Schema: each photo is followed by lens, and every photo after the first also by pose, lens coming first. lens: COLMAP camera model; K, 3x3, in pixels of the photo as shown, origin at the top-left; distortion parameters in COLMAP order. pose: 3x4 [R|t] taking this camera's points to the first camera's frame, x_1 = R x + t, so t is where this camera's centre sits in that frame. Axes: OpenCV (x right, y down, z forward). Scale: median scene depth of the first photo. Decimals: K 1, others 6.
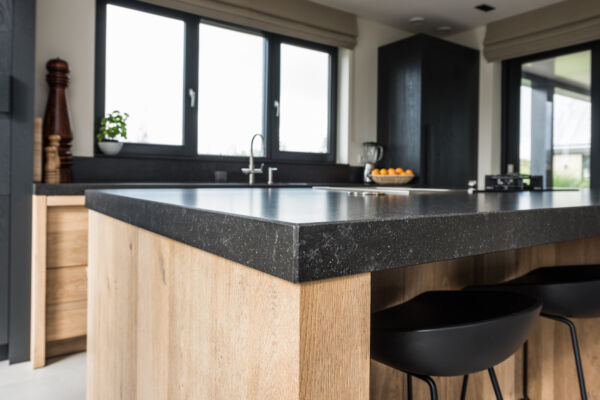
lens RADIAL K [[427.0, 0, 276.1], [0, 427.0, 182.3], [0, 0, 1]] dist [-0.001891, 0.000867]
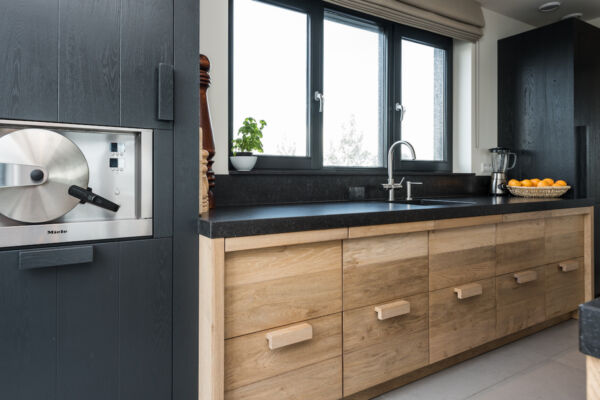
lens RADIAL K [[371.6, 0, 243.4], [0, 371.6, 177.2], [0, 0, 1]] dist [0.001956, -0.000034]
pose [[0.995690, -0.012263, -0.091933, -0.285748], [0.011234, 0.999869, -0.011693, -0.039038], [0.092065, 0.010610, 0.995697, 0.246819]]
